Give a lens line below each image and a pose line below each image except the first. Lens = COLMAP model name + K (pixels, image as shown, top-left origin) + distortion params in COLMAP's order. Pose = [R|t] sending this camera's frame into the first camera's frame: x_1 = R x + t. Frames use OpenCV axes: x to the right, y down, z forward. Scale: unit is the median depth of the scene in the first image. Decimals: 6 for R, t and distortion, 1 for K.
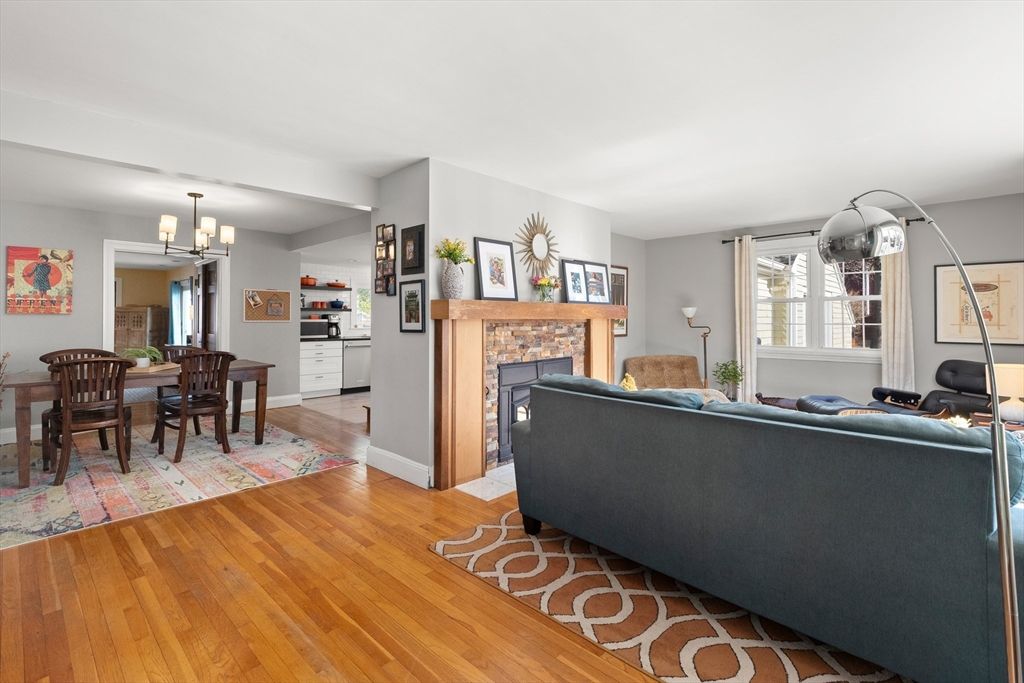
lens RADIAL K [[483.3, 0, 520.6], [0, 483.3, 316.4], [0, 0, 1]] dist [-0.002852, -0.000113]
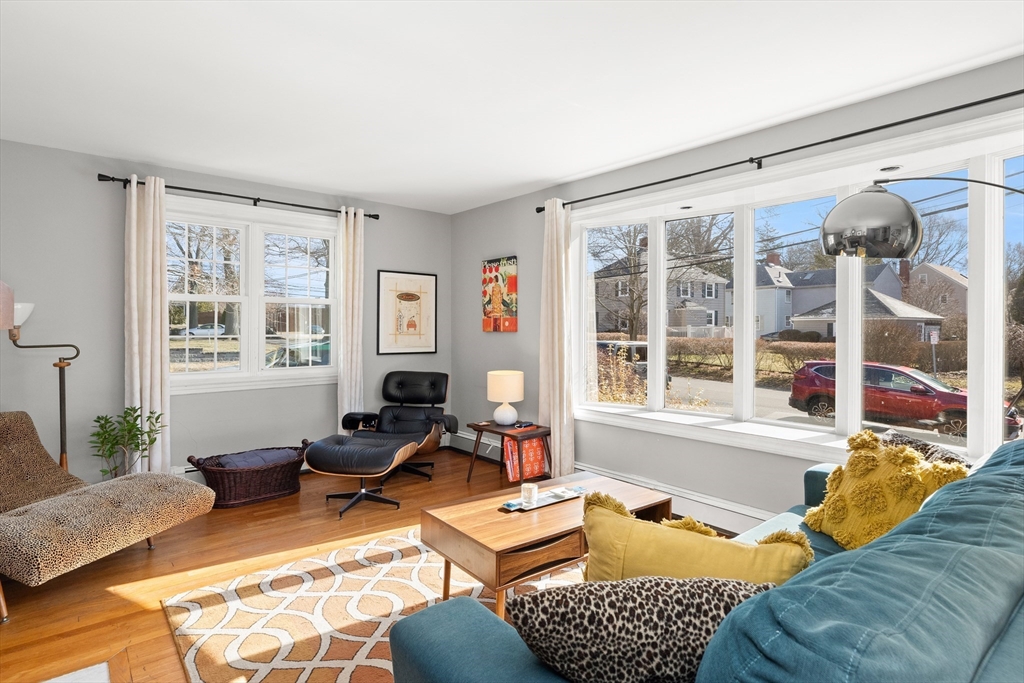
lens RADIAL K [[498.9, 0, 492.7], [0, 498.9, 326.1], [0, 0, 1]] dist [-0.016192, -0.000701]
pose [[0.138017, 0.004999, 0.990417, -0.047951], [-0.005089, 0.999978, -0.004338, 0.003864], [-0.990417, -0.004441, 0.138039, 0.648506]]
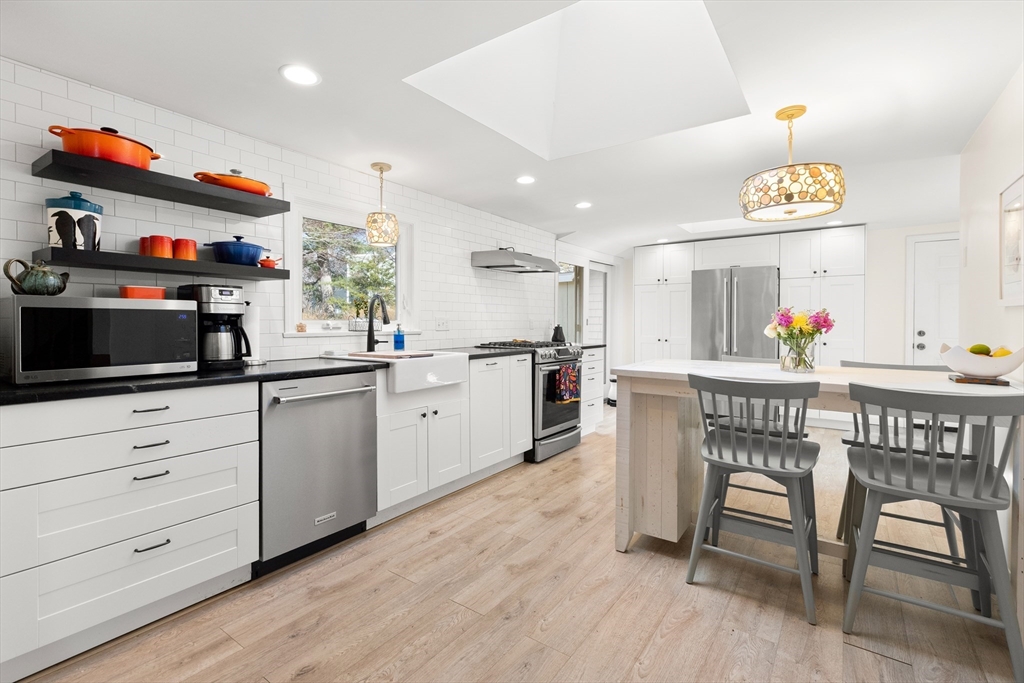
lens RADIAL K [[464.0, 0, 517.5], [0, 464.0, 326.3], [0, 0, 1]] dist [0.002973, 0.000577]
pose [[0.987638, -0.001176, 0.156748, -0.430757], [-0.000995, 0.999905, 0.013769, 0.026472], [-0.156749, -0.013754, 0.987543, 1.166647]]
